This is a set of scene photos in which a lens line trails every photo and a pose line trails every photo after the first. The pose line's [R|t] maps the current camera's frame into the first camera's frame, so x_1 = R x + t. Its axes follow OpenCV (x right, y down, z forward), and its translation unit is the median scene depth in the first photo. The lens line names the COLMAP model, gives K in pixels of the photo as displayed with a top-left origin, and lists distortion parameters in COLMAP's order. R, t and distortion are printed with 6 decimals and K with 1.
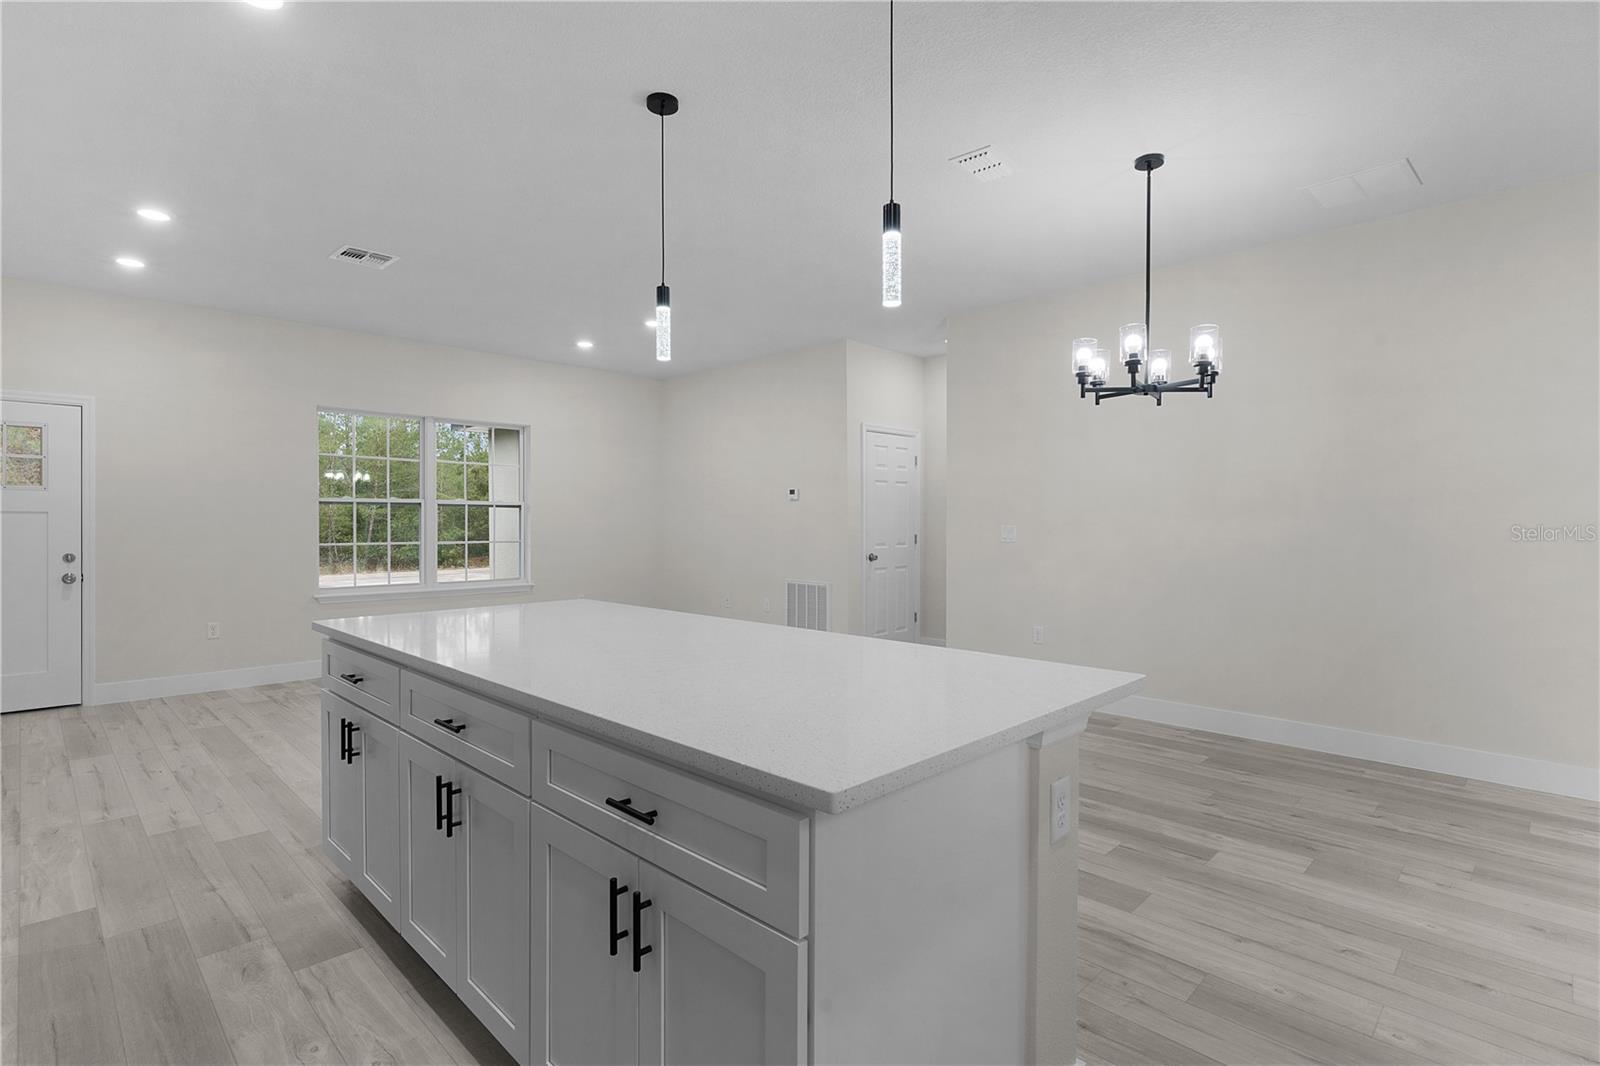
lens RADIAL K [[771.6, 0, 786.3], [0, 771.6, 527.7], [0, 0, 1]] dist [0.002715, 0.000105]
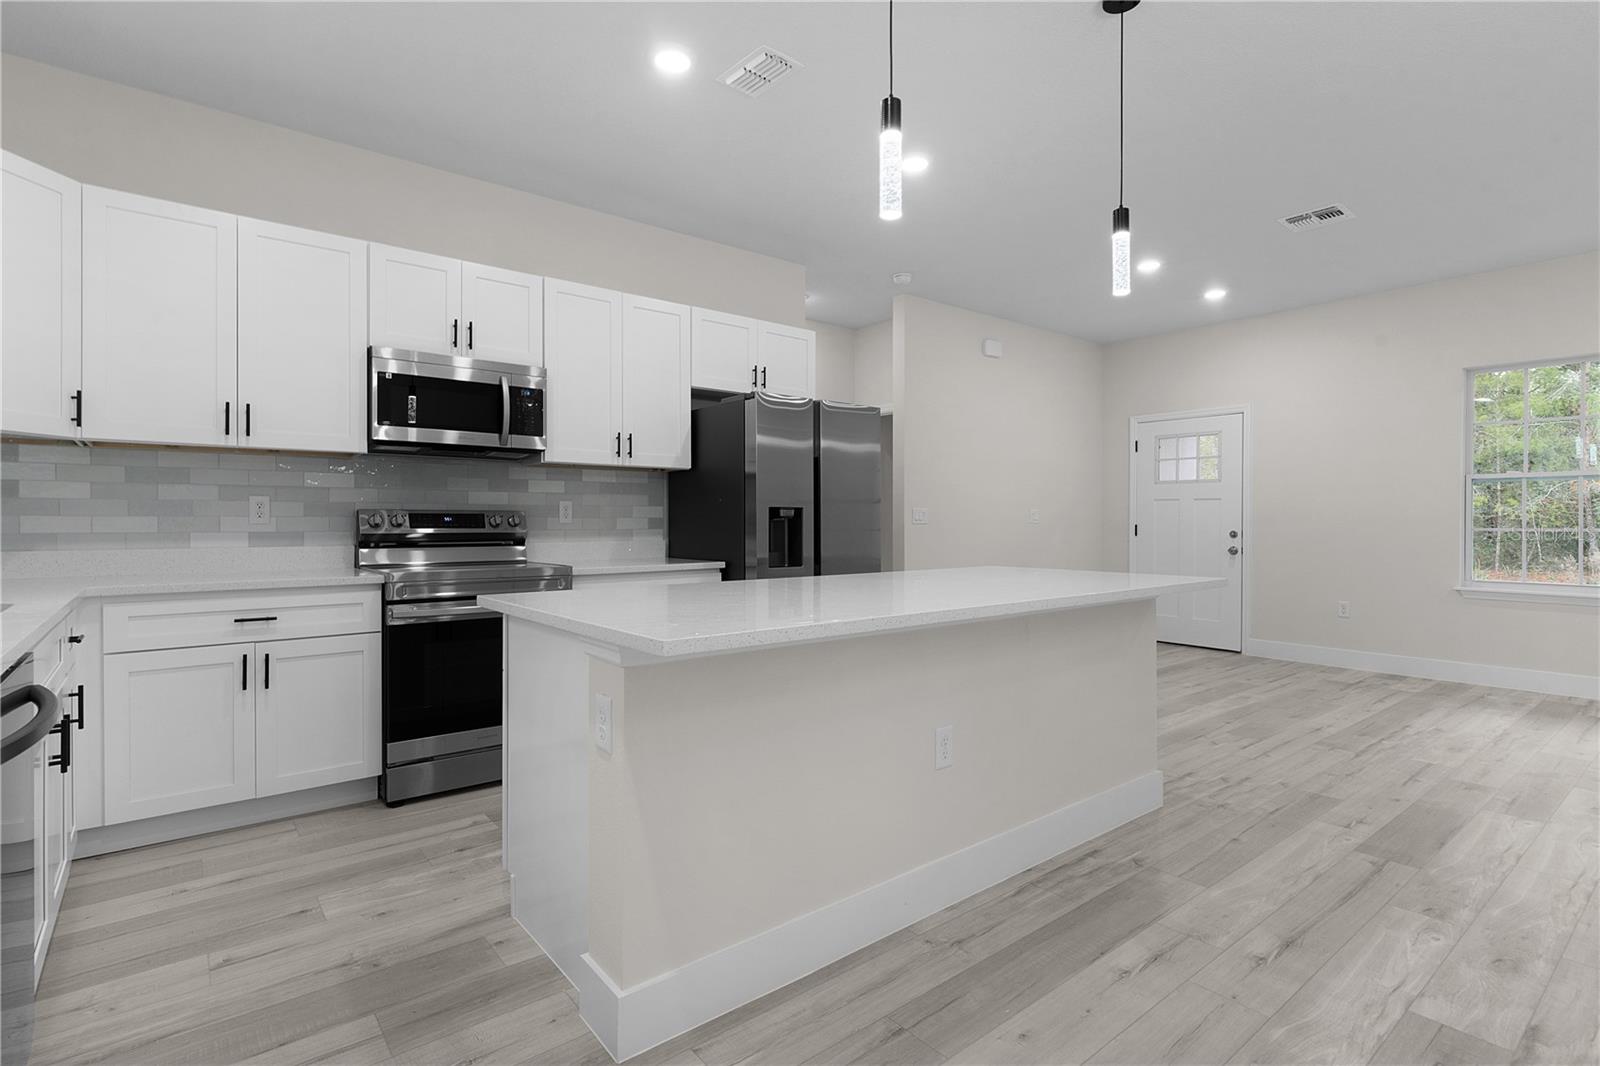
lens RADIAL K [[771.6, 0, 776.8], [0, 771.6, 525.6], [0, 0, 1]] dist [0.002715, 0.000105]
pose [[-0.113683, 0.006695, -0.993494, 0.427041], [-0.008146, 0.999937, 0.007671, 0.021997], [0.993484, 0.008965, -0.113622, 0.414112]]
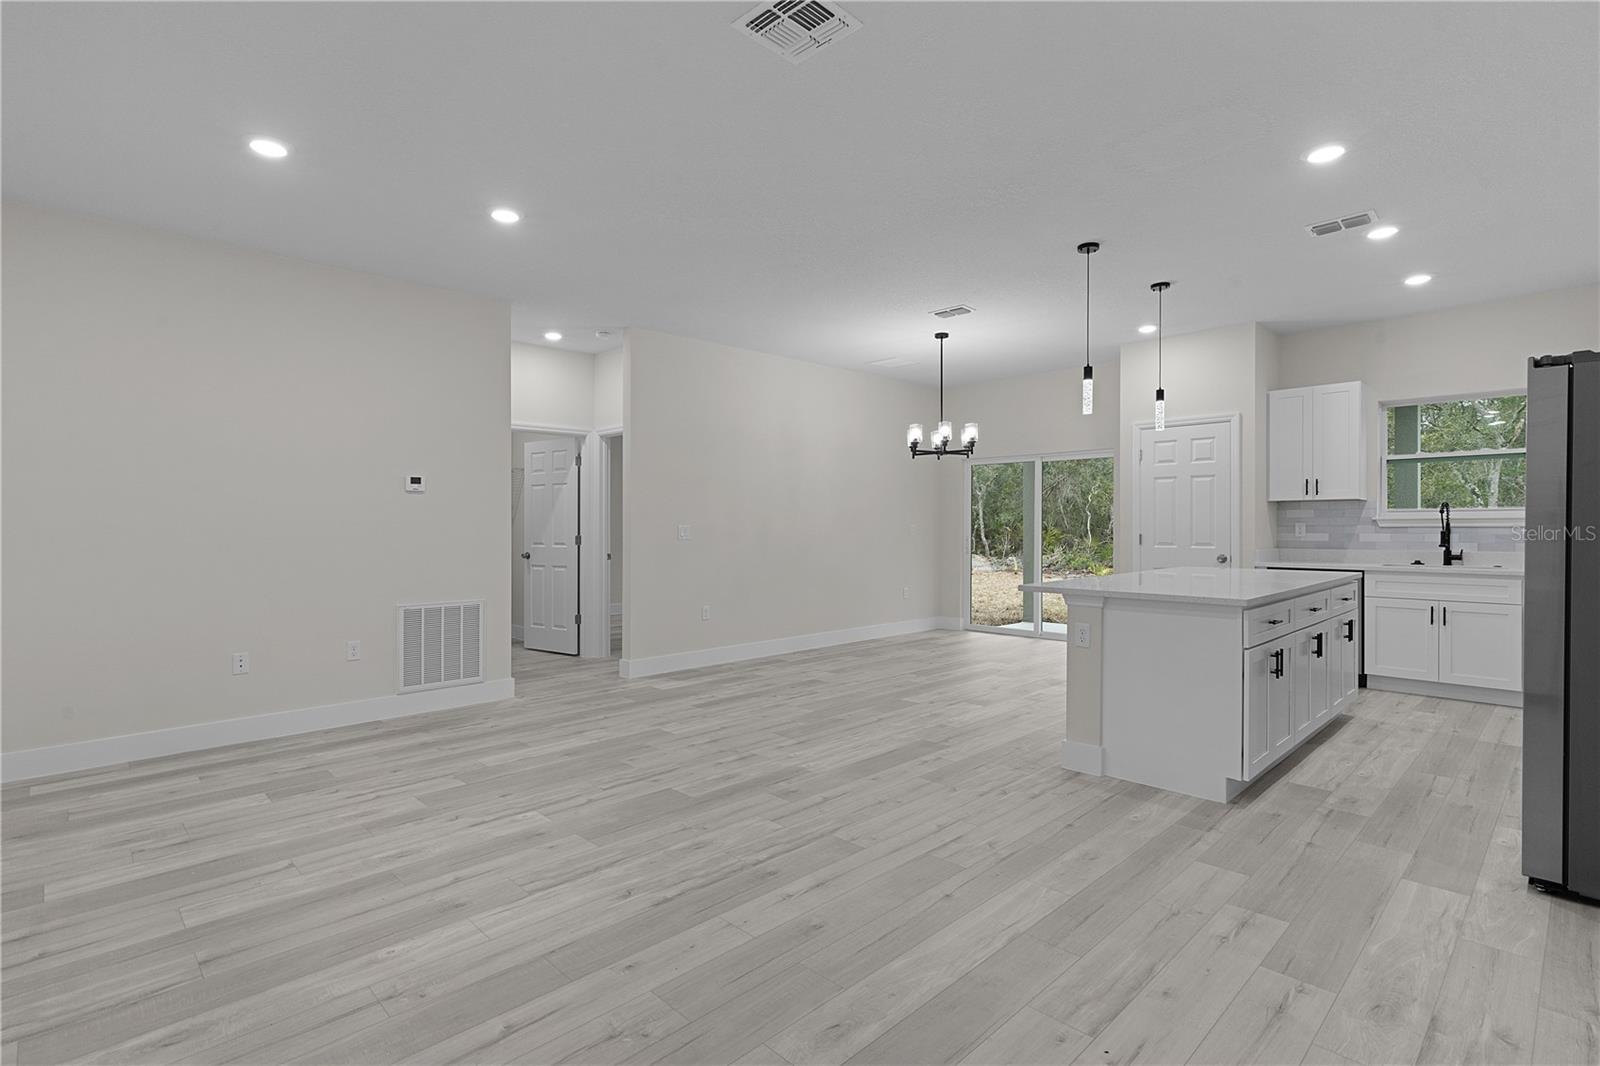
lens RADIAL K [[771.6, 0, 776.7], [0, 771.6, 531.3], [0, 0, 1]] dist [0.002715, 0.000105]
pose [[0.022485, -0.009024, 0.999706, -0.982028], [0.011482, 0.999896, 0.008767, -0.002990], [-0.999681, 0.011282, 0.022586, 0.912224]]
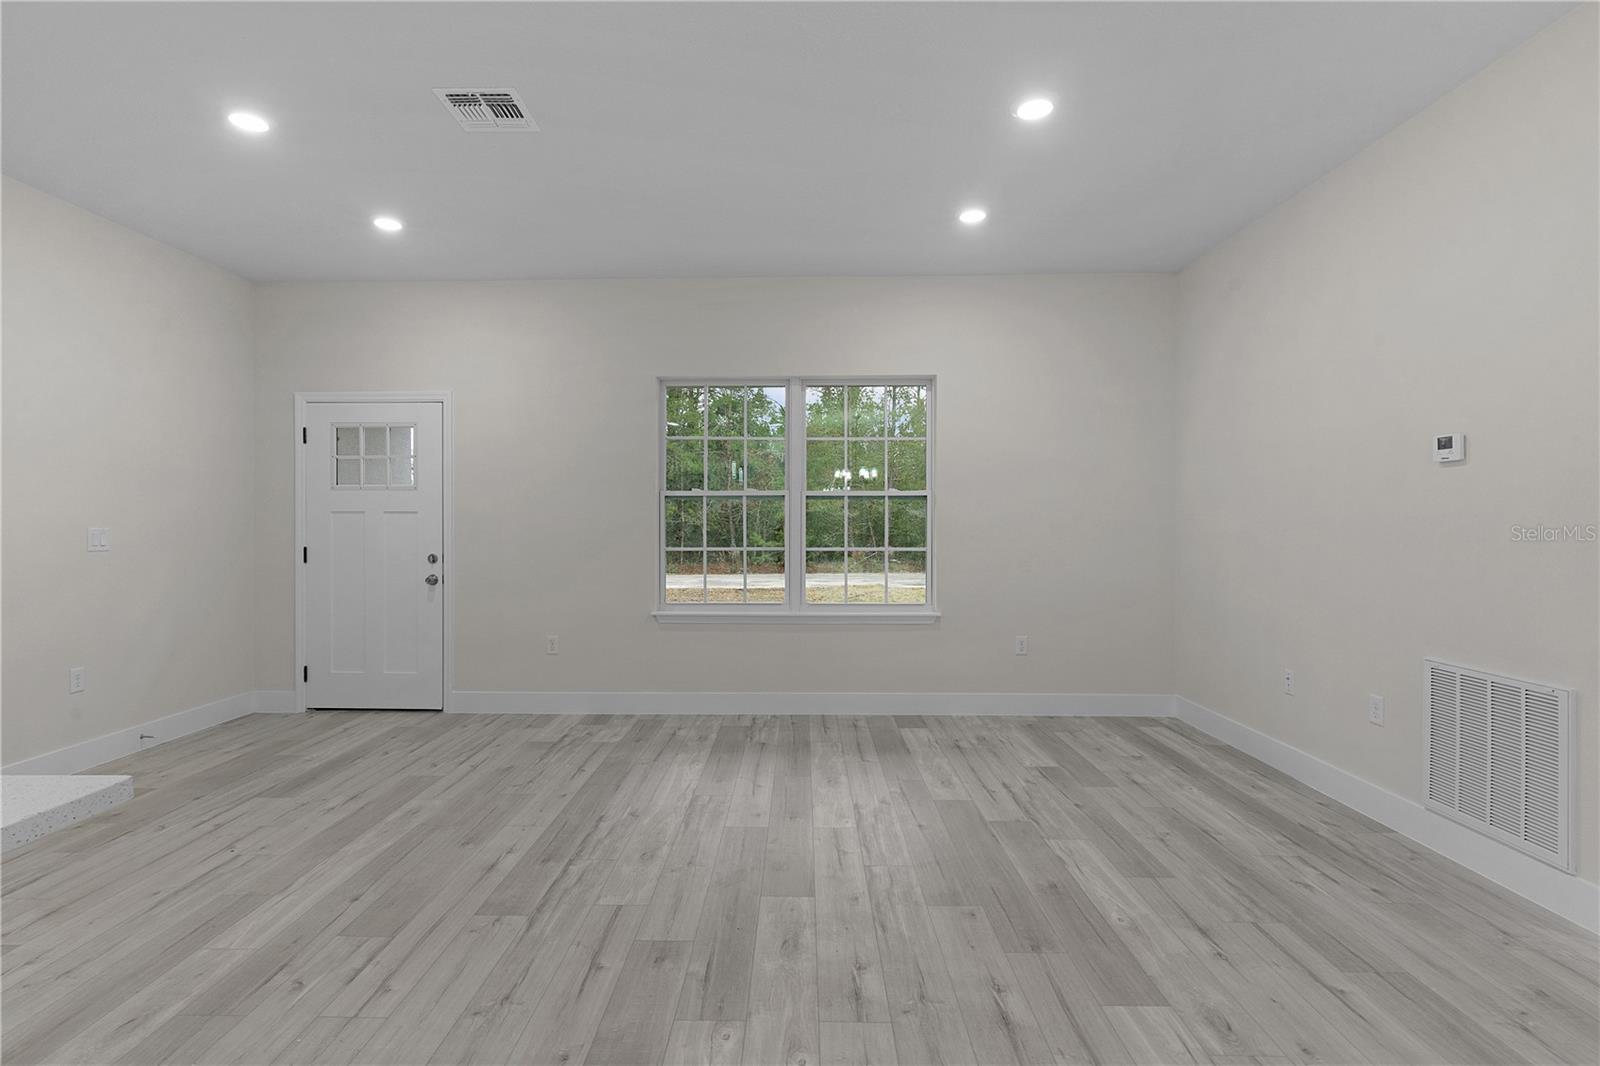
lens RADIAL K [[771.6, 0, 784.0], [0, 771.6, 526.7], [0, 0, 1]] dist [0.002715, 0.000105]
pose [[0.694536, 0.001313, -0.719457, 0.081883], [-0.003300, 0.999994, -0.001360, -0.000970], [0.719450, 0.003319, 0.694536, 0.664150]]
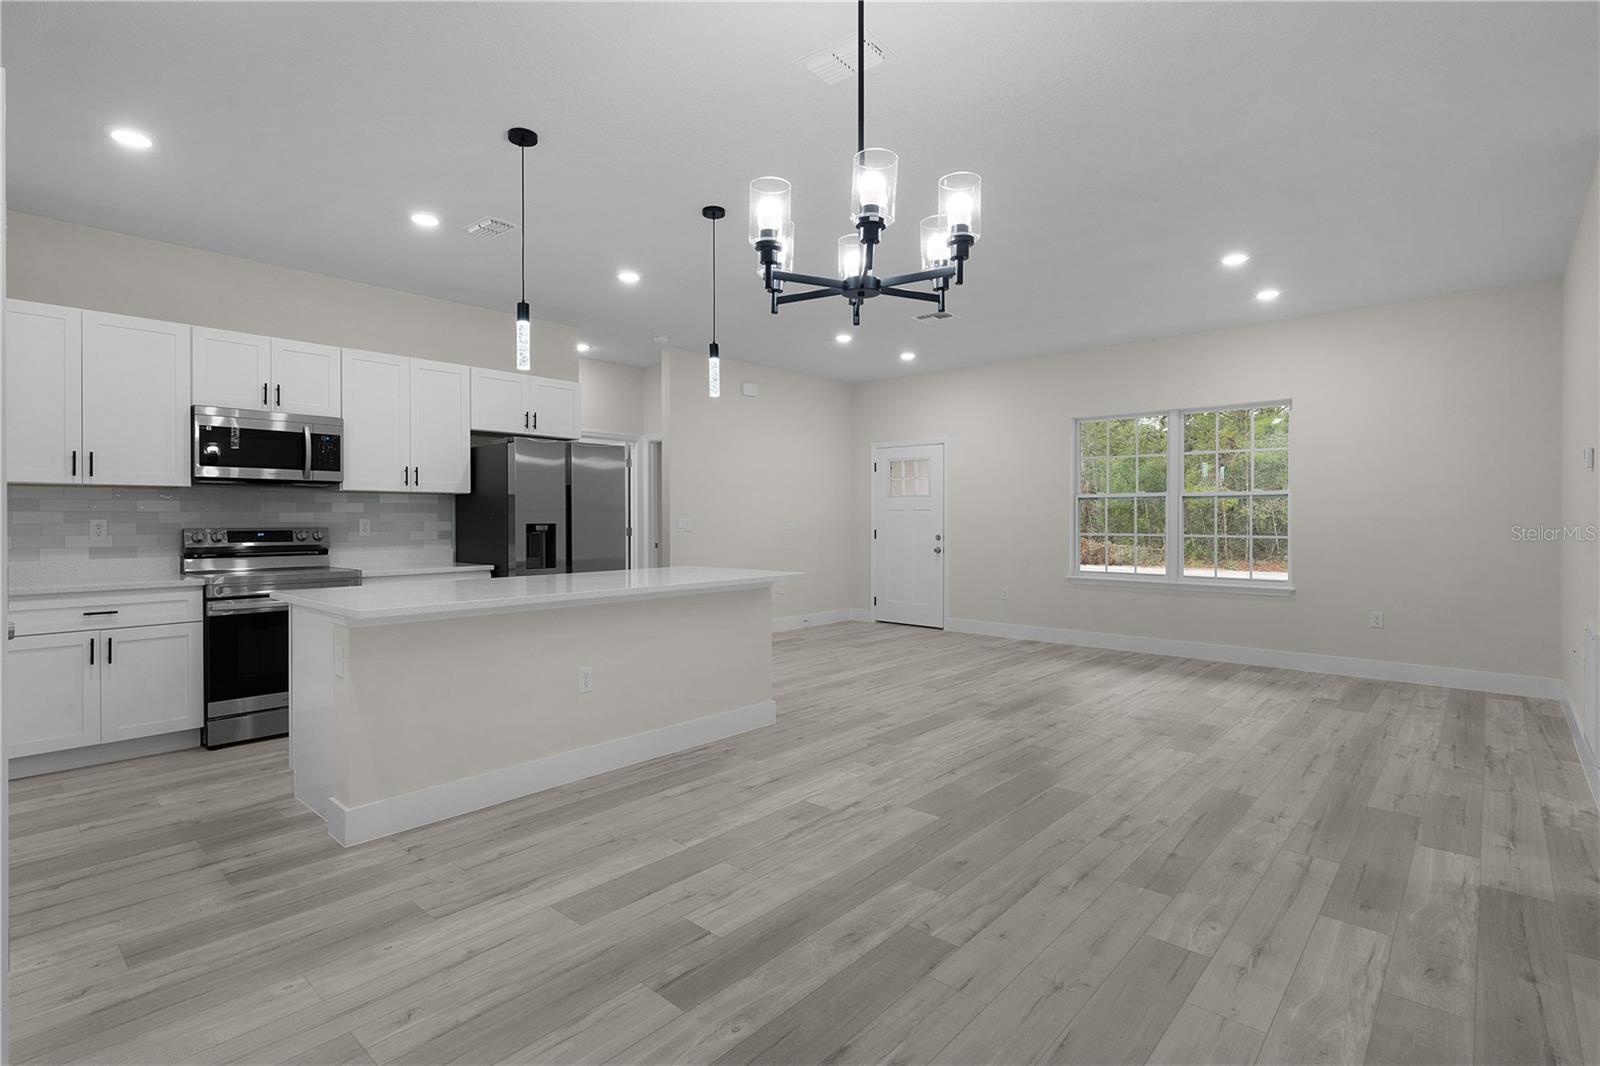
lens RADIAL K [[771.6, 0, 780.9], [0, 771.6, 522.5], [0, 0, 1]] dist [0.002715, 0.000105]
pose [[0.049391, 0.006550, -0.998758, 0.706411], [-0.005884, 0.999963, 0.006267, -0.000681], [0.998762, 0.005567, 0.049428, 0.607016]]
